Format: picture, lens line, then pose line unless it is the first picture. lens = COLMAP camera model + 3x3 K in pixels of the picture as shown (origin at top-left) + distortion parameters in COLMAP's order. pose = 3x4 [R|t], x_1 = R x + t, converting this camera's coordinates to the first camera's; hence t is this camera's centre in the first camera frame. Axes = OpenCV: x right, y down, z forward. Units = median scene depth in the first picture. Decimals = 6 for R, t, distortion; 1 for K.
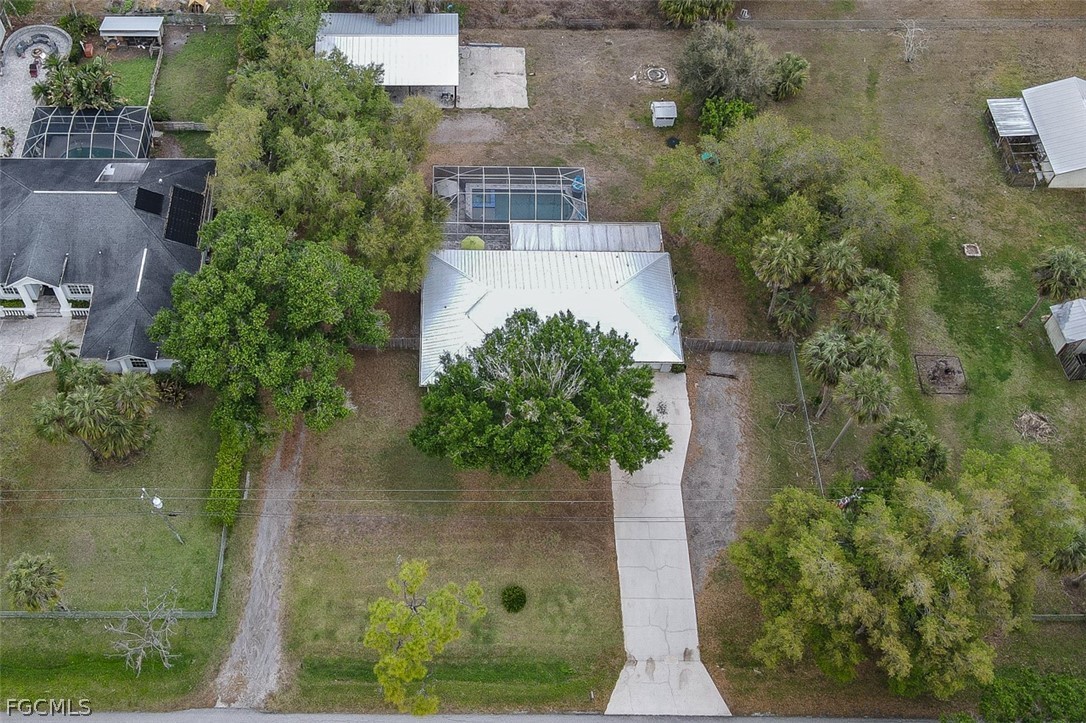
lens RADIAL K [[1151.1, 0, 374.2], [0, 1151.1, 361.5], [0, 0, 1]] dist [-0.013008, 0.056931]
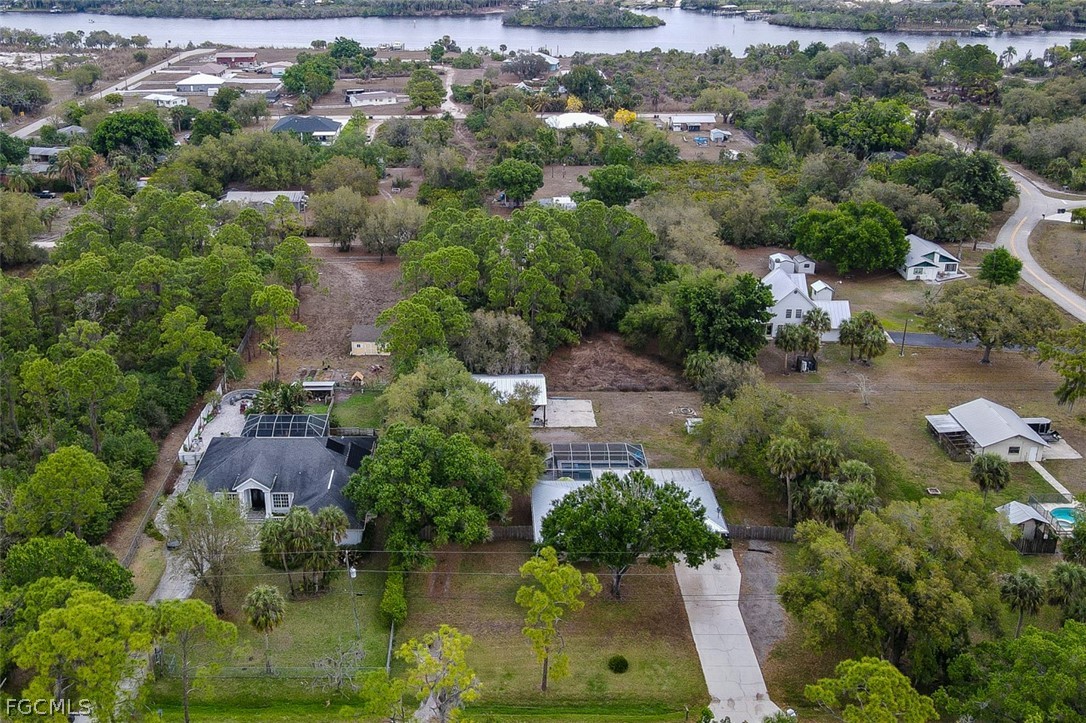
lens RADIAL K [[1151.1, 0, 374.2], [0, 1151.1, 361.5], [0, 0, 1]] dist [-0.013008, 0.056931]
pose [[0.999105, 0.013622, -0.040046, -0.103220], [-0.033695, 0.828618, -0.558800, 0.635907], [0.025571, 0.559649, 0.828335, -0.264546]]
